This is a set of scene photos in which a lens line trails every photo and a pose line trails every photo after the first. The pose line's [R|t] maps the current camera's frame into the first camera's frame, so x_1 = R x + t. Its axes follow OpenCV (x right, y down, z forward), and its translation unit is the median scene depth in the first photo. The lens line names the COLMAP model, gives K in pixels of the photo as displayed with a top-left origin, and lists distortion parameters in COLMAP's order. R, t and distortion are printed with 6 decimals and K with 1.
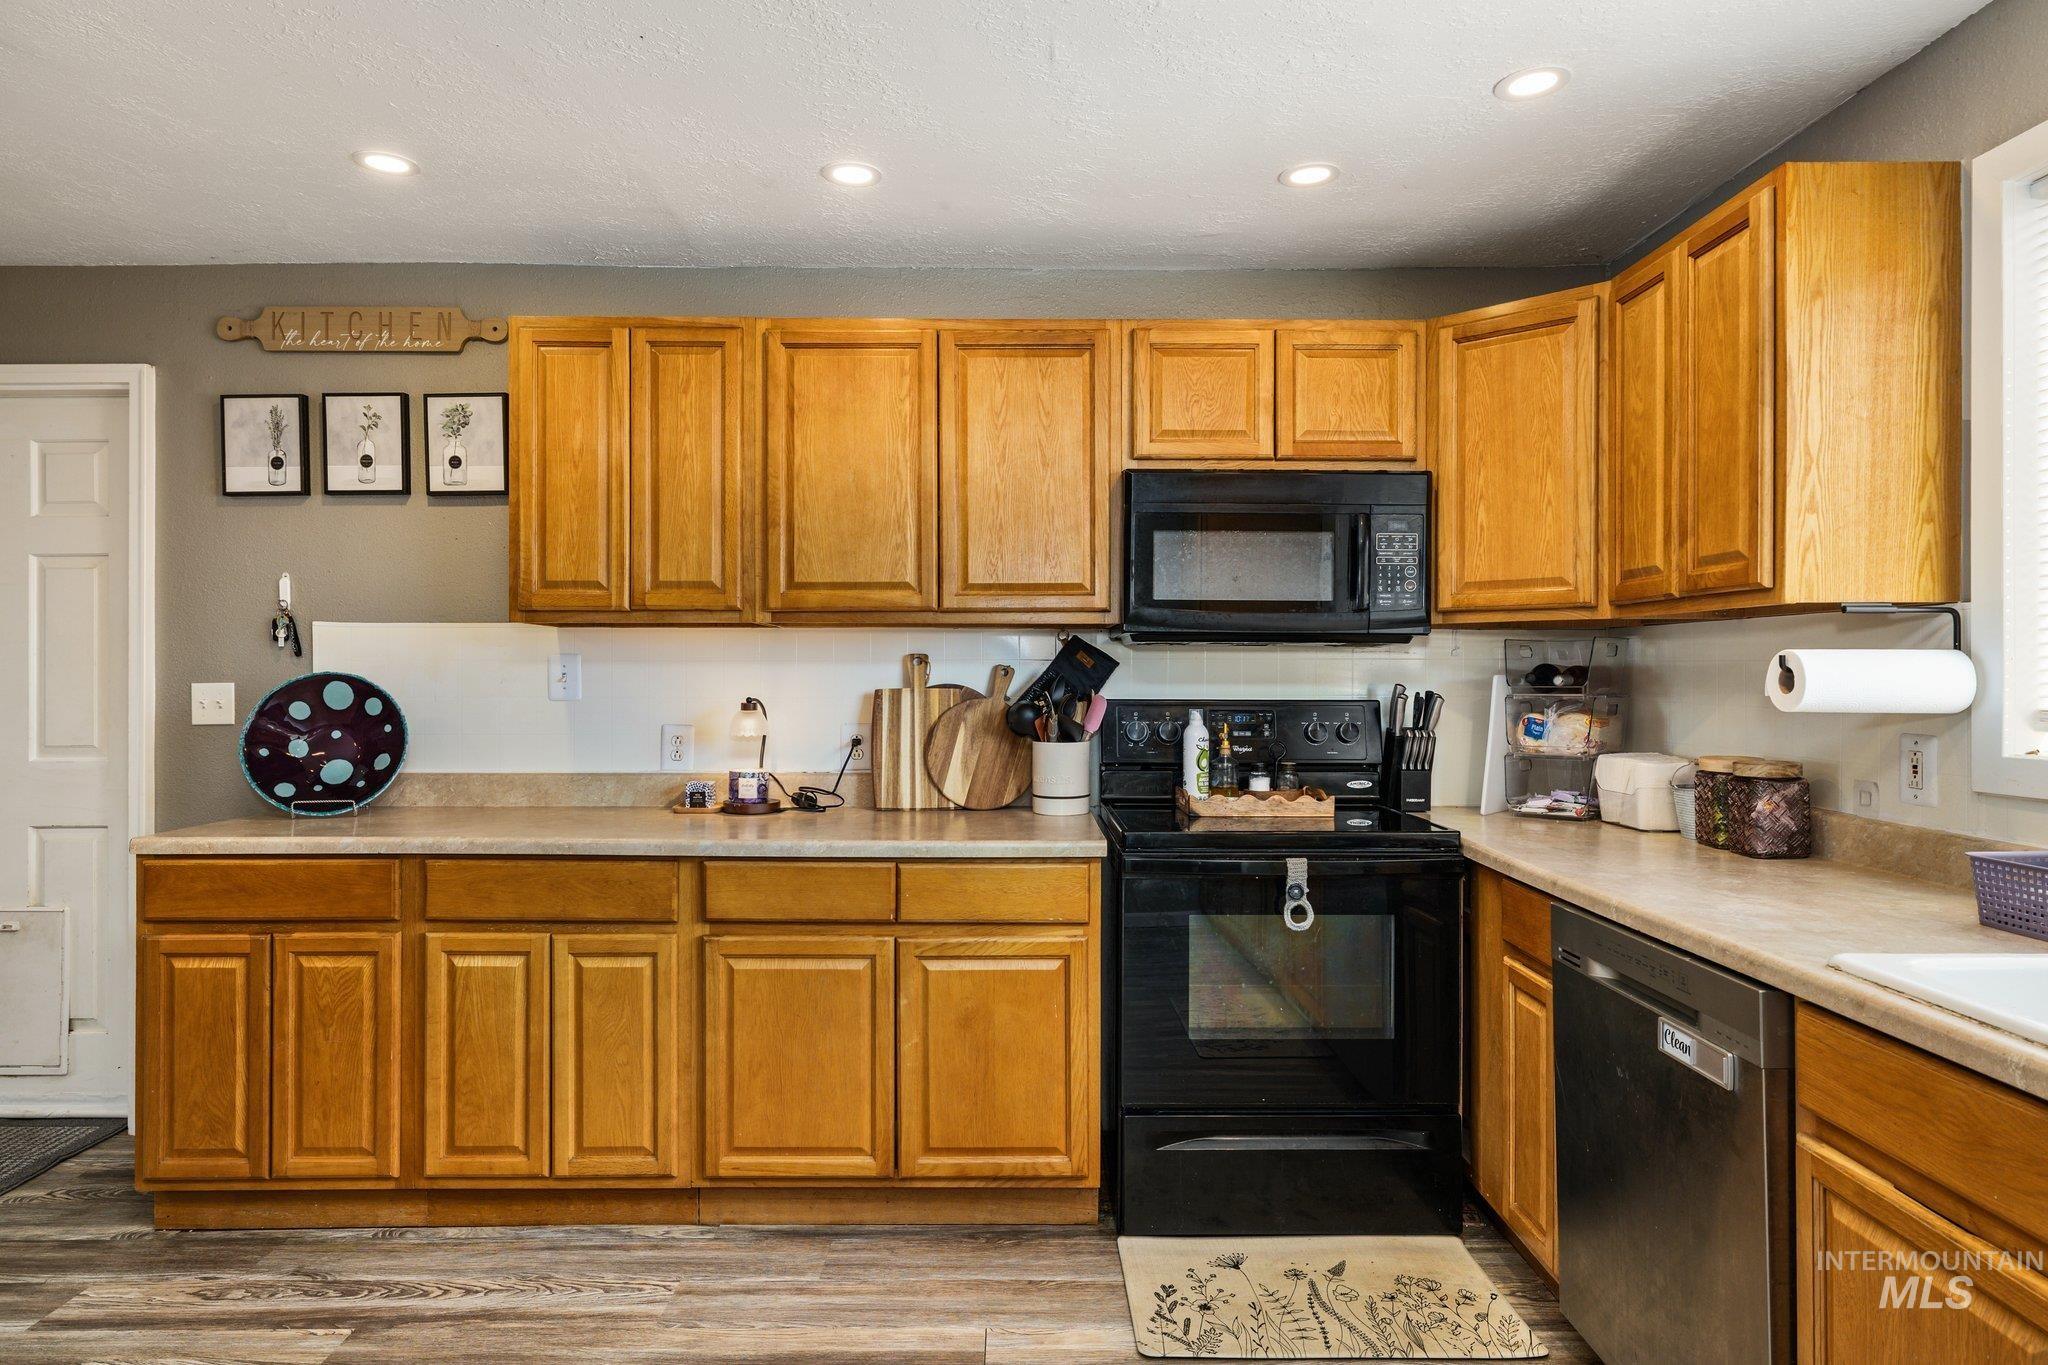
lens RADIAL K [[1165.5, 0, 1022.7], [0, 1165.5, 672.7], [0, 0, 1]] dist [-0.000570, -0.000732]
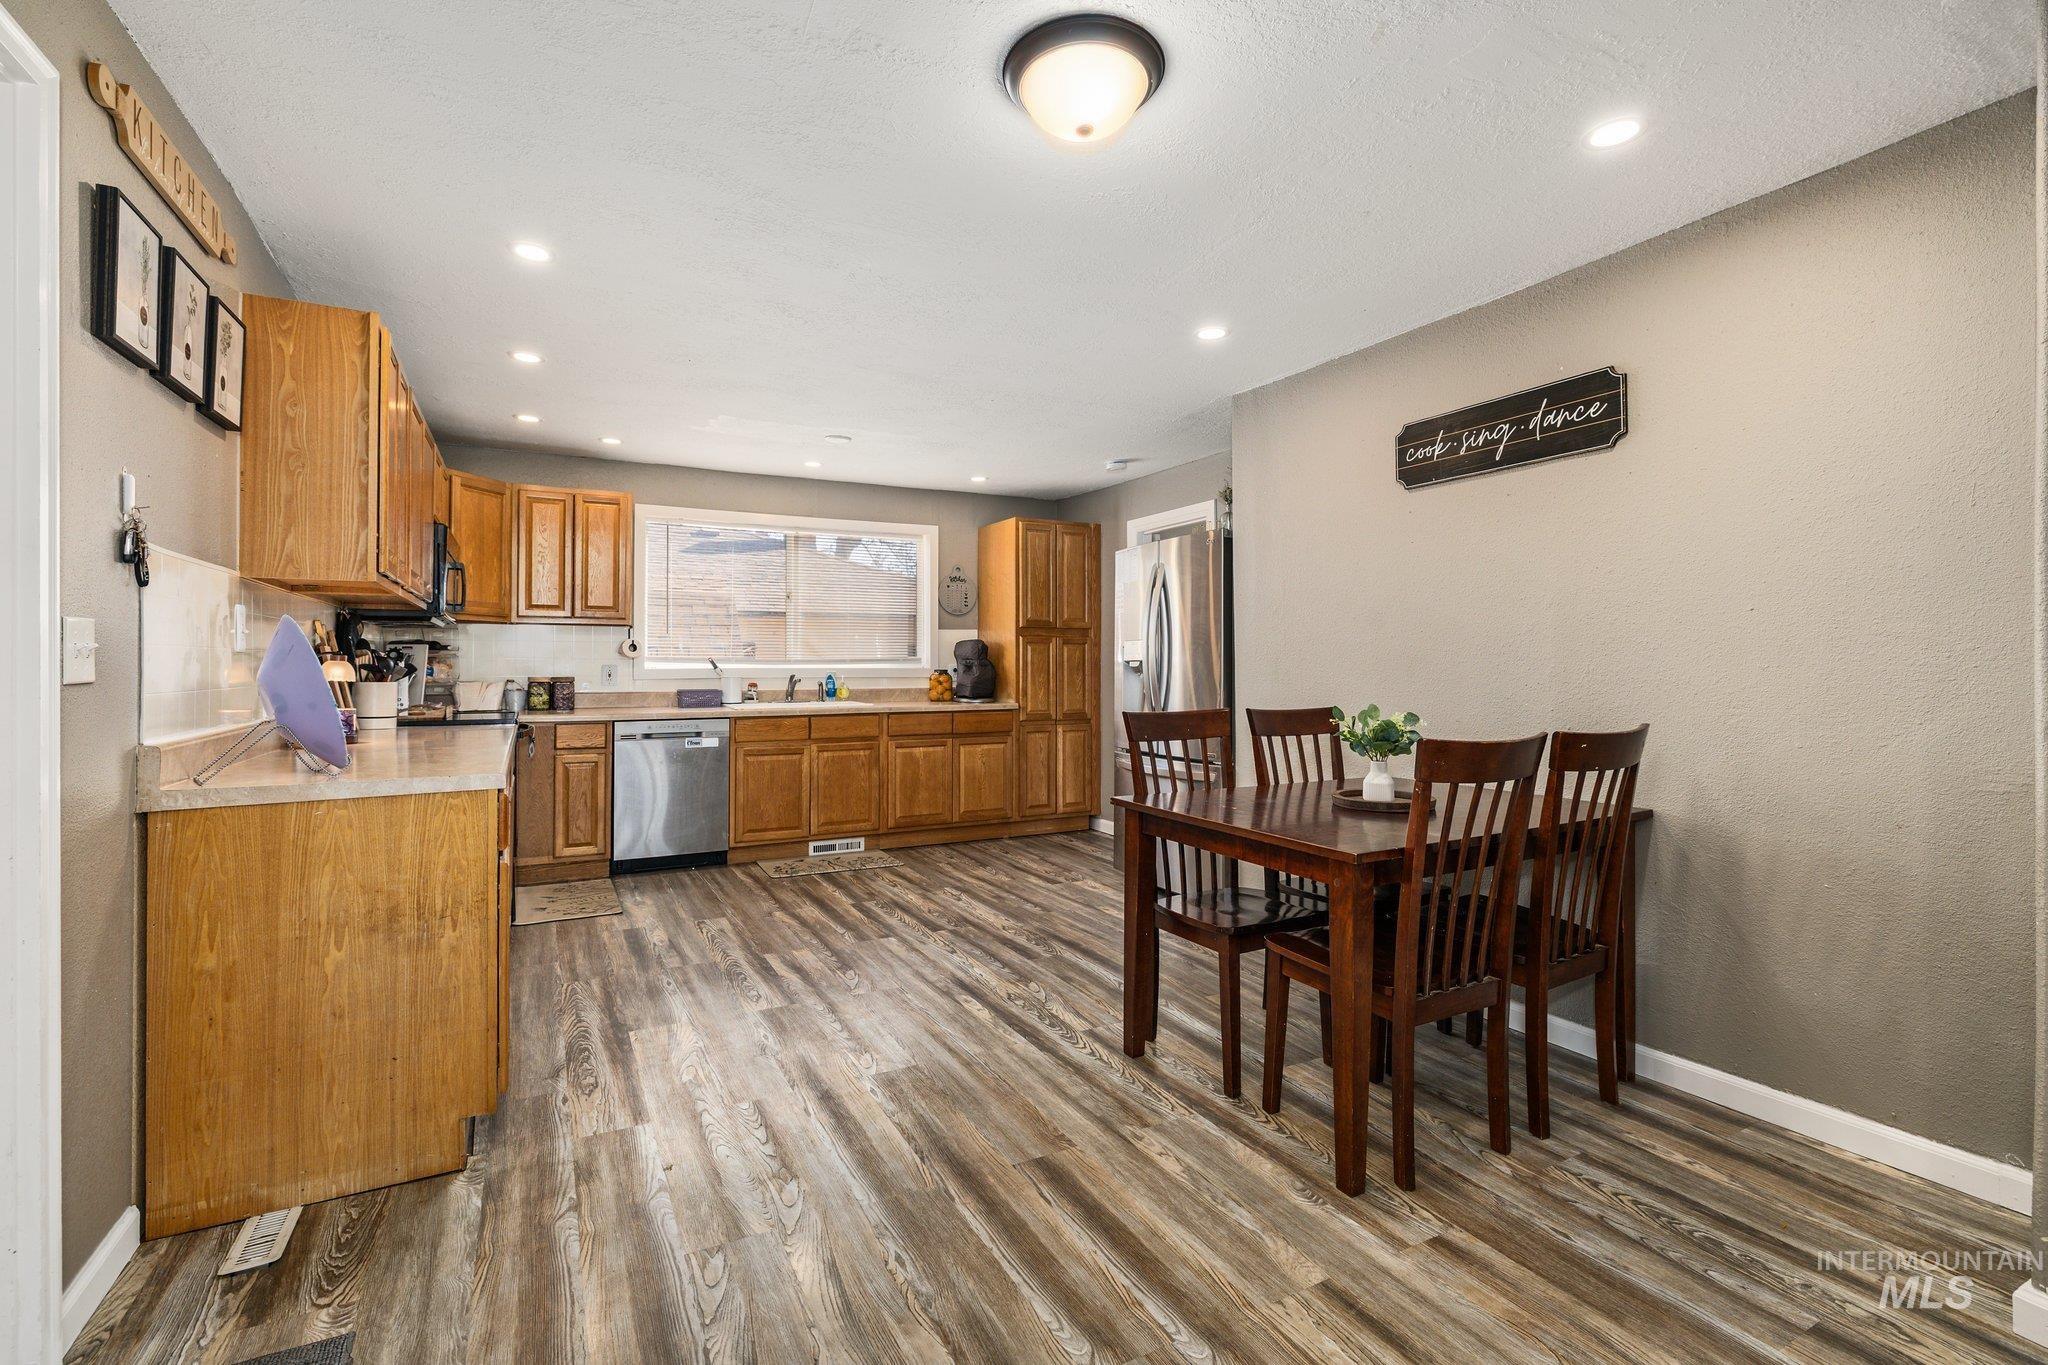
lens RADIAL K [[915.2, 0, 1021.9], [0, 915.2, 653.7], [0, 0, 1]] dist [-0.003217, 0.000895]
pose [[-0.467211, 0.009739, 0.884092, -1.696324], [-0.000129, 0.999939, -0.011083, 0.040895], [-0.884146, -0.005292, -0.467181, 0.959197]]
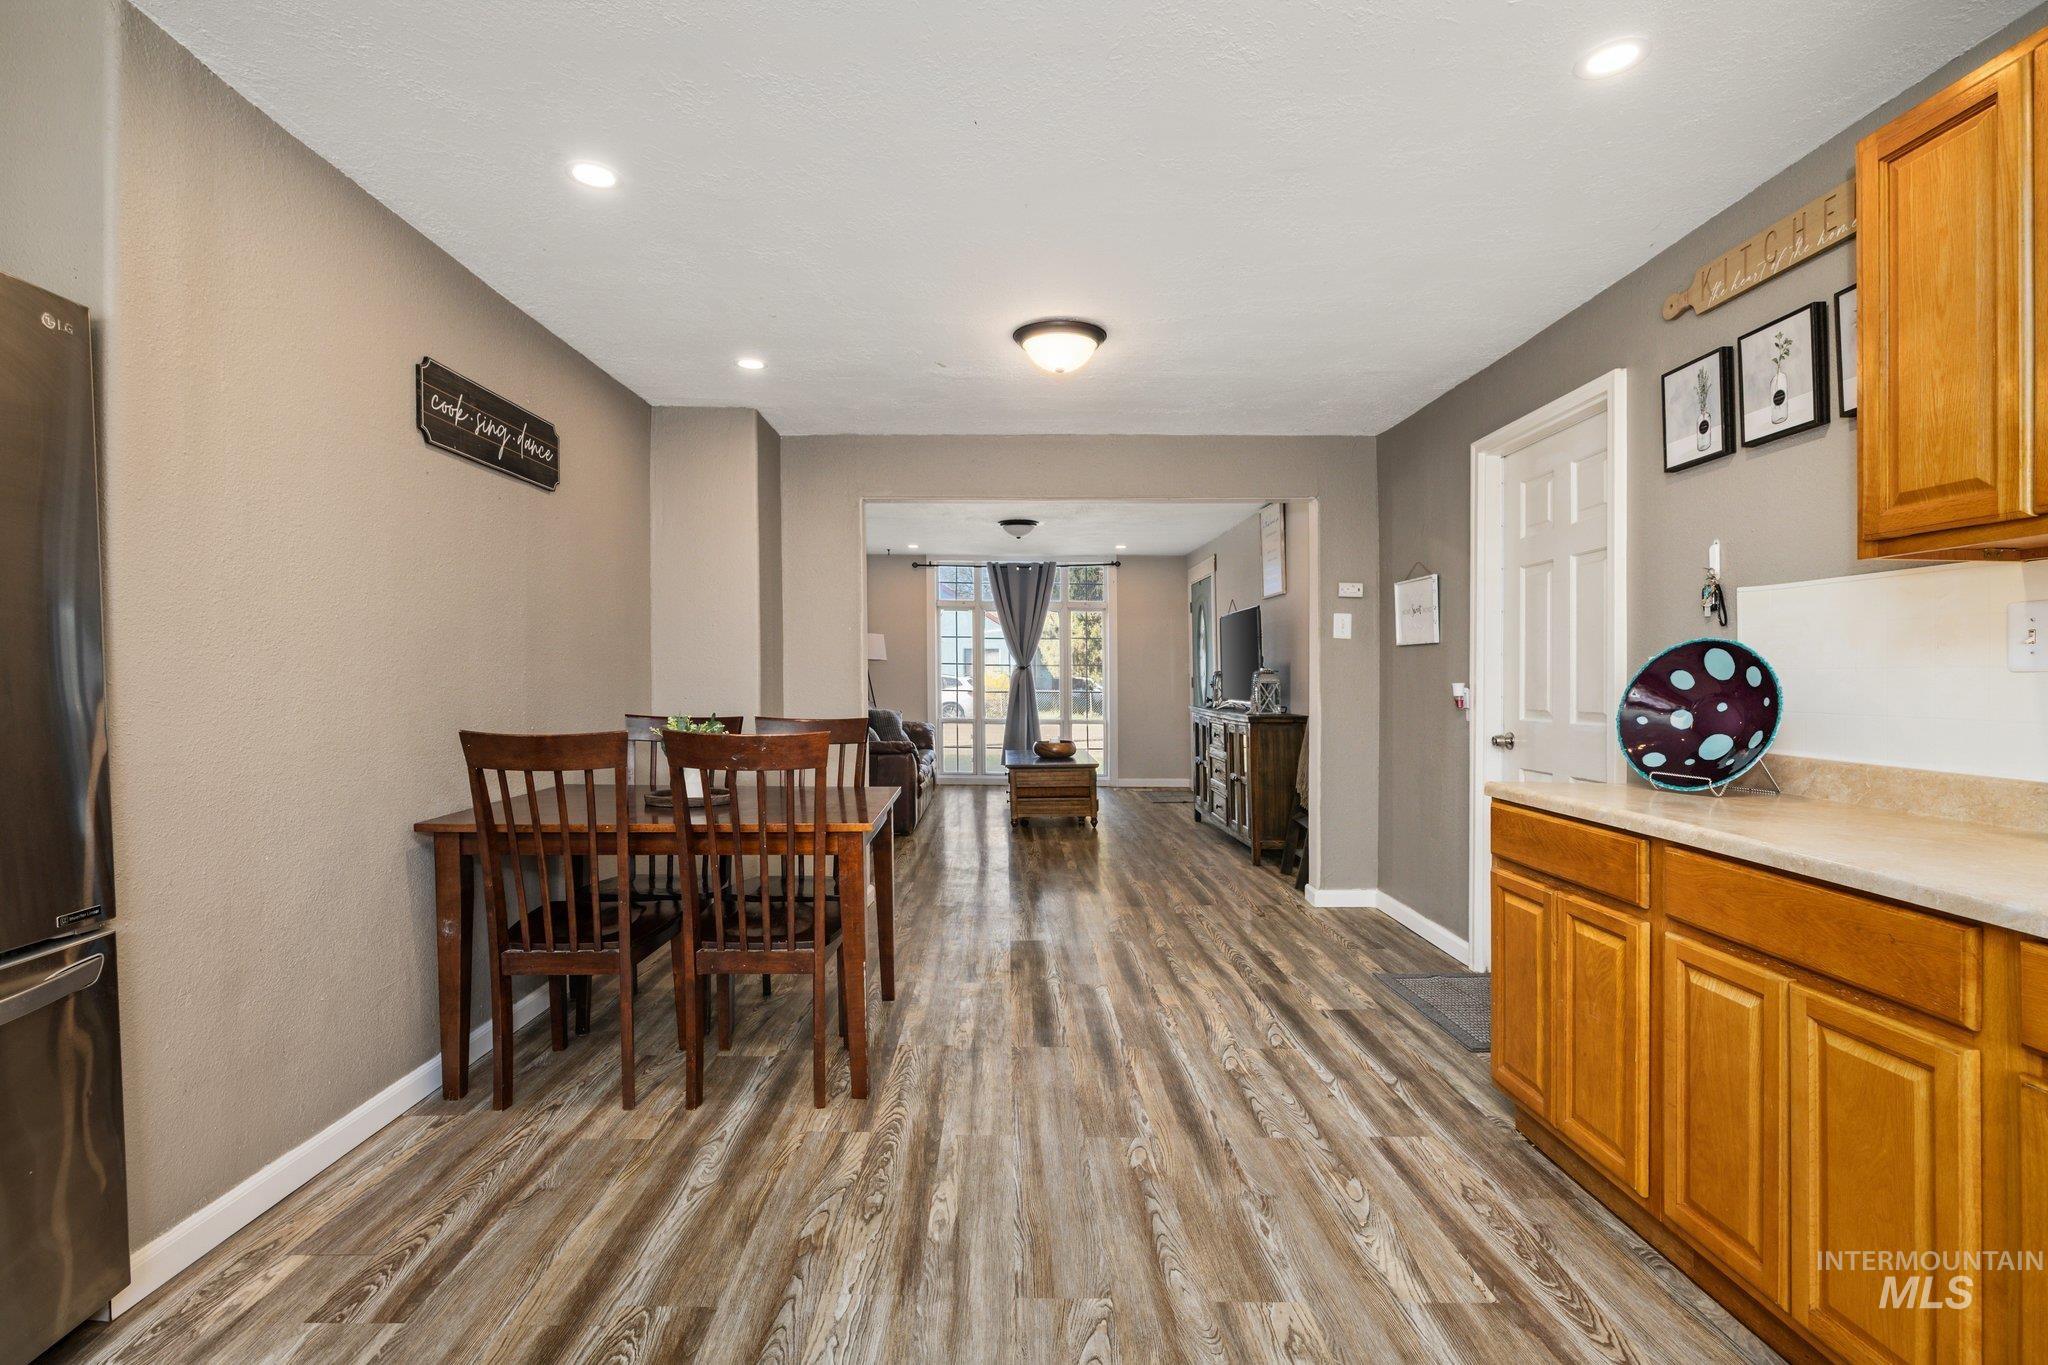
lens RADIAL K [[935.5, 0, 1003.3], [0, 935.5, 689.5], [0, 0, 1]] dist [-0.001731, 0.000221]
pose [[-0.006265, 0.013481, -0.999889, 0.172598], [-0.009946, 0.999859, 0.013543, 0.040106], [0.999931, 0.010029, -0.006130, 0.505046]]
